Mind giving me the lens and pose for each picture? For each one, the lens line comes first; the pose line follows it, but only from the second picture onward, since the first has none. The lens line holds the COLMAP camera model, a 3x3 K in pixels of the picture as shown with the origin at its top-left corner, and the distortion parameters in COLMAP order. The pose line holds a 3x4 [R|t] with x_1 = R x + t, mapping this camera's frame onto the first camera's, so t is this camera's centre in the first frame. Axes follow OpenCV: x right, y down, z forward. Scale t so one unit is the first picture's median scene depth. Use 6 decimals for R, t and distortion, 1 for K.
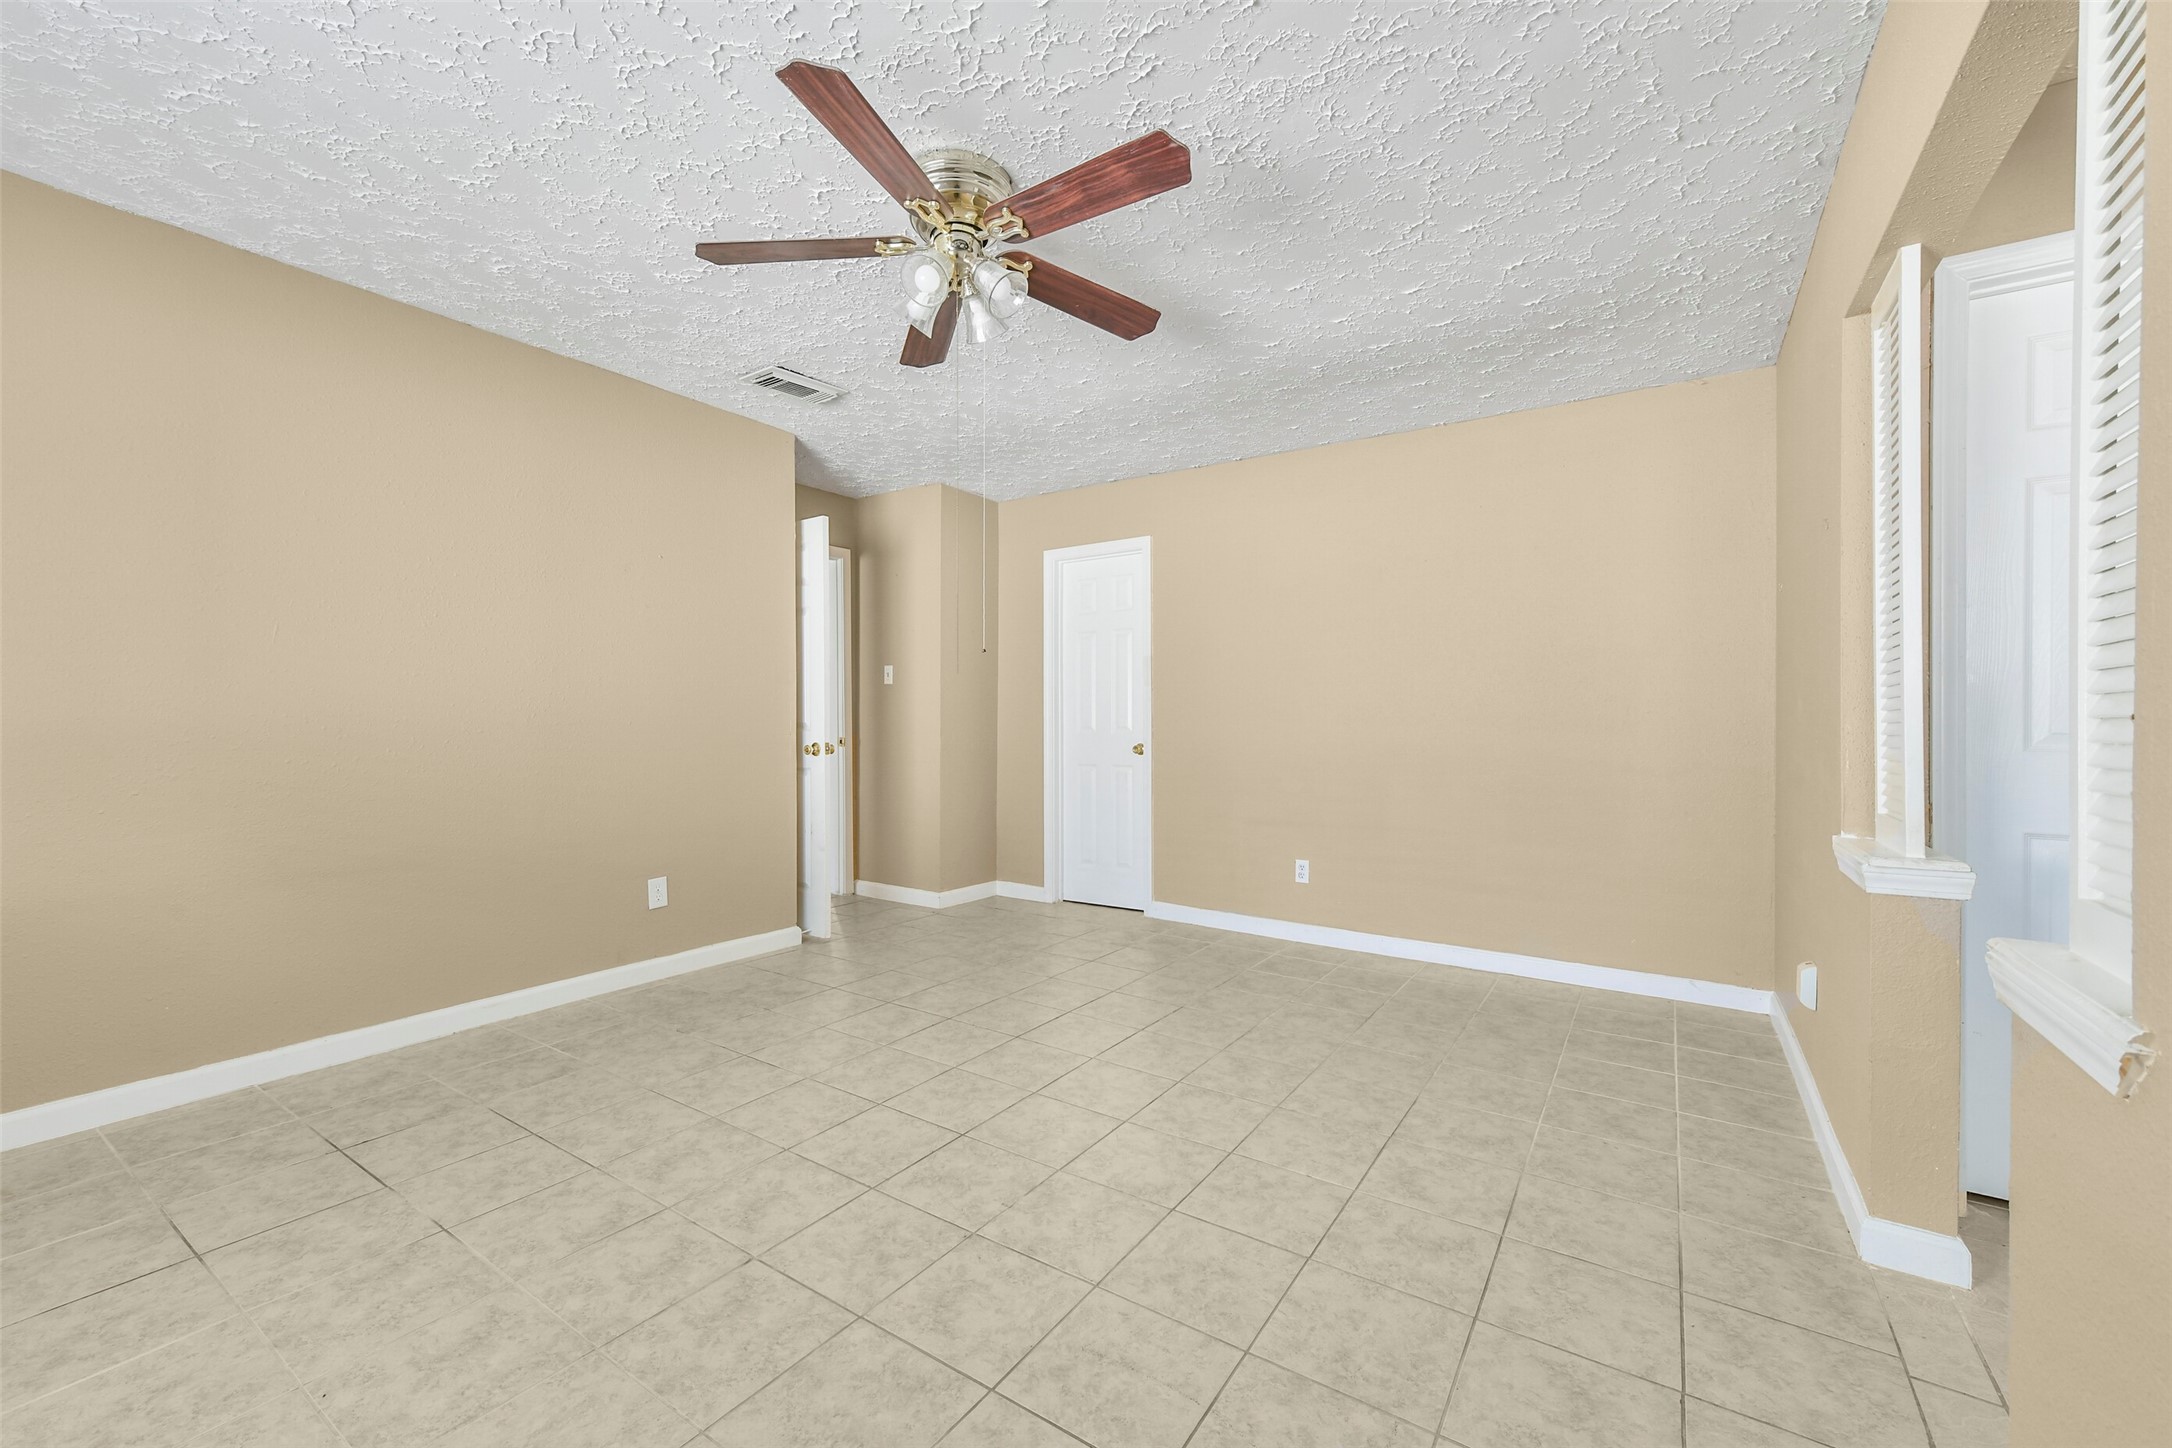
lens RADIAL K [[885.0, 0, 1083.7], [0, 885.0, 729.6], [0, 0, 1]] dist [-0.000874, 0.000038]
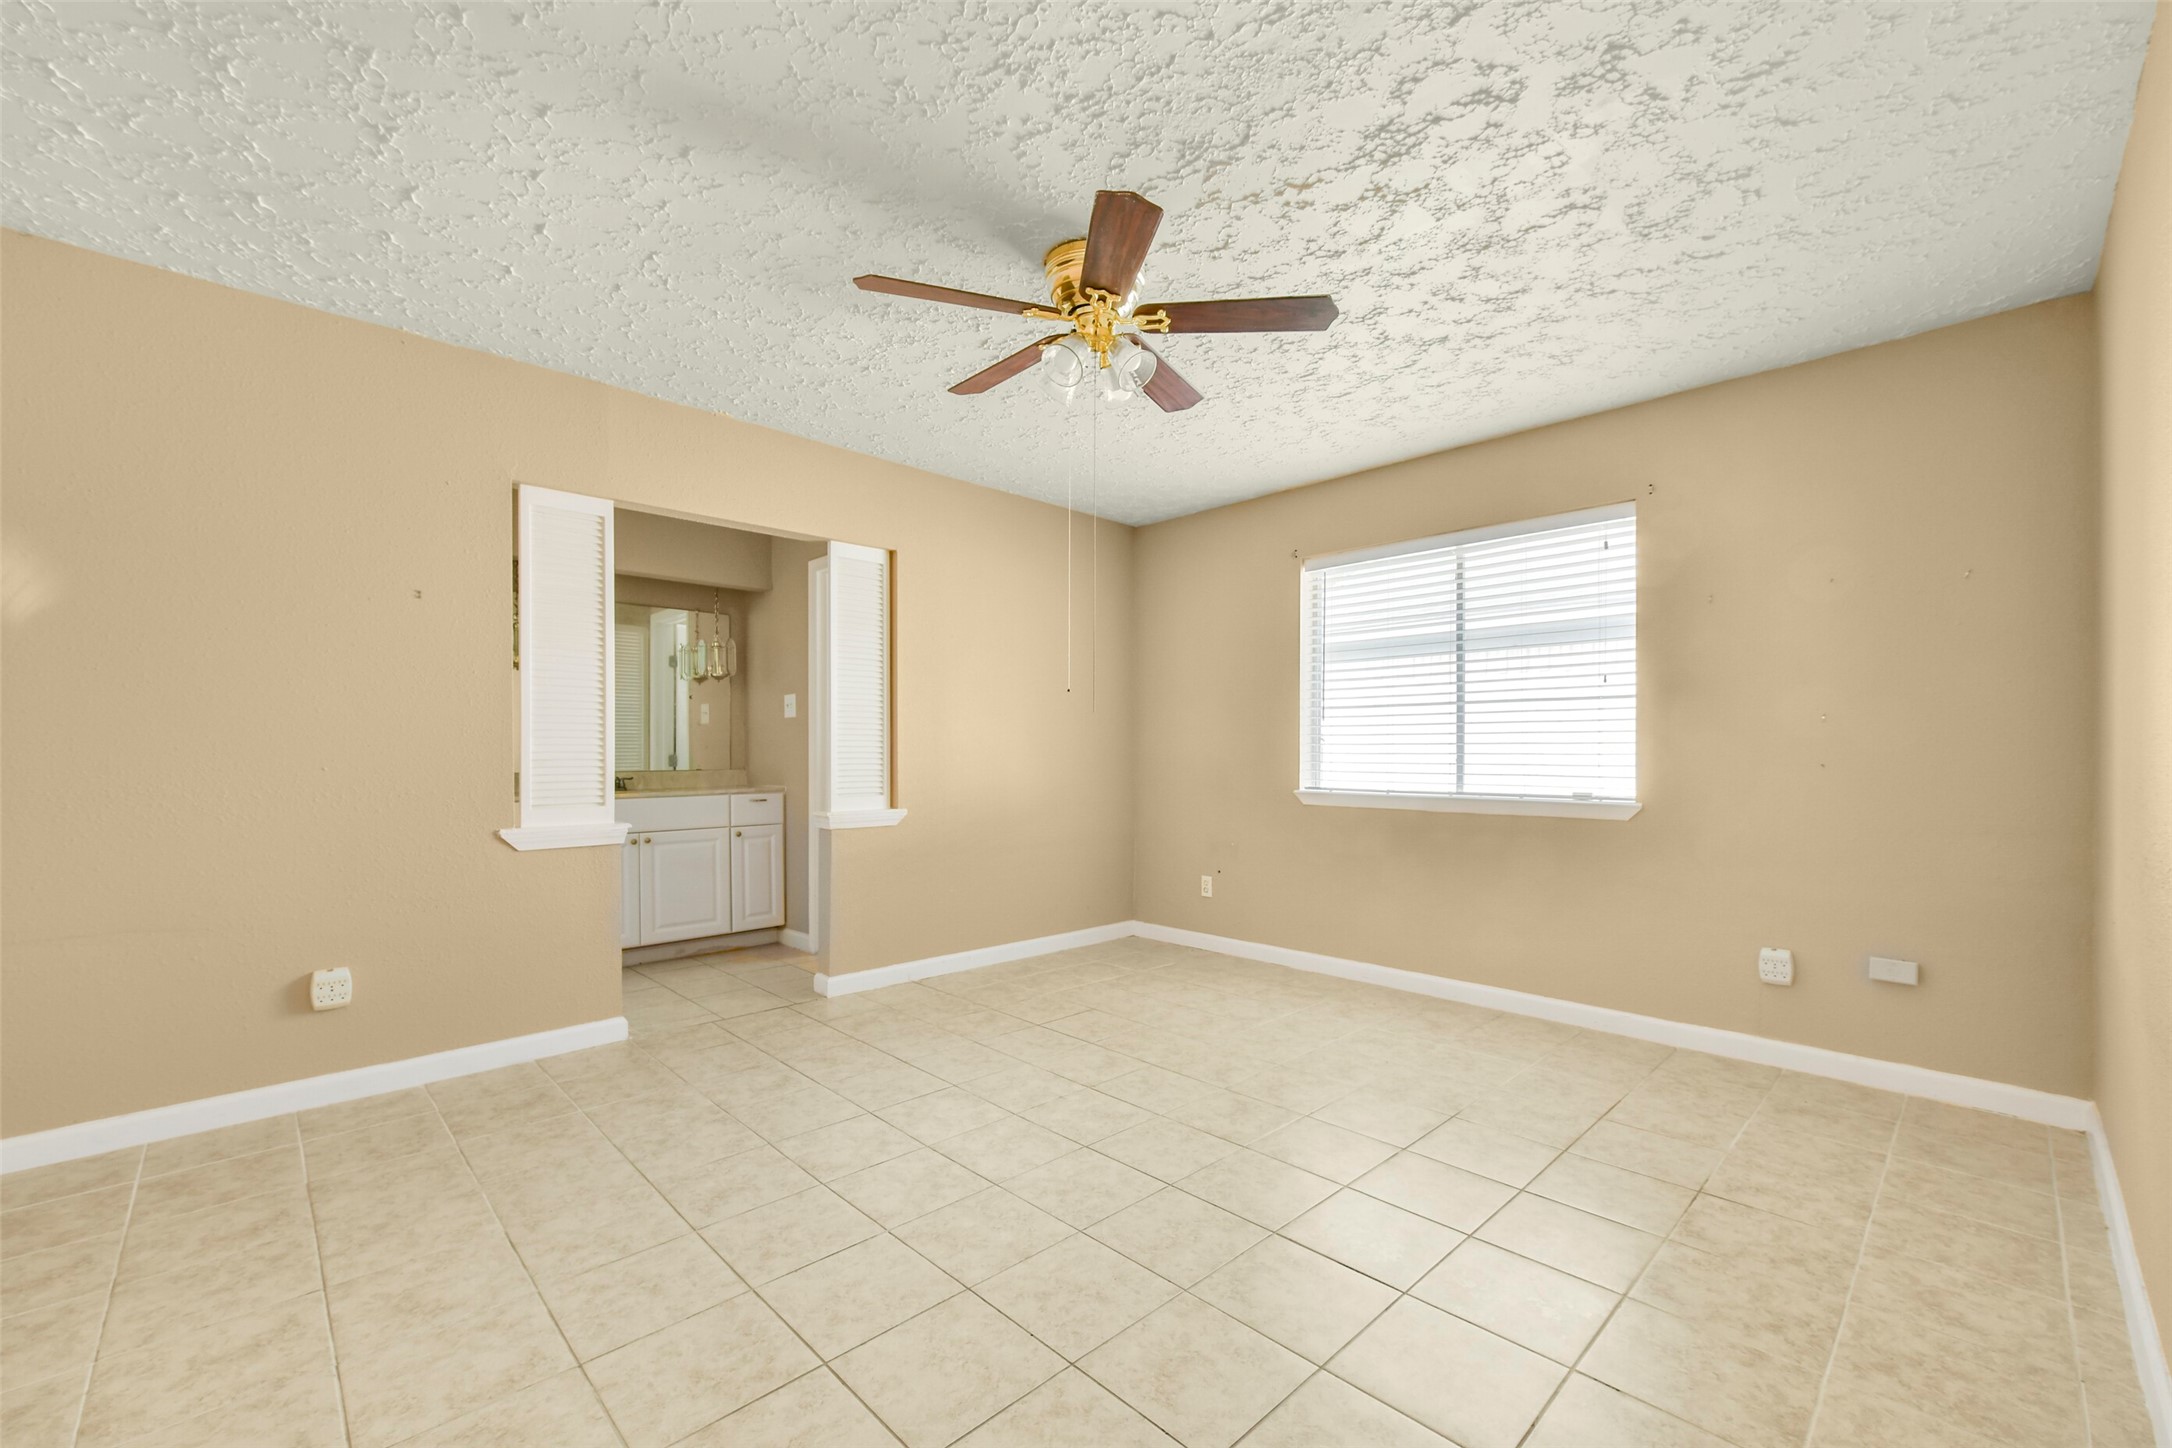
lens RADIAL K [[885.0, 0, 1088.0], [0, 885.0, 736.6], [0, 0, 1]] dist [-0.000874, 0.000038]
pose [[-0.977697, -0.003309, 0.209994, -0.351272], [-0.005255, 0.999948, -0.008711, -0.023073], [-0.209954, -0.009620, -0.977664, 1.987075]]
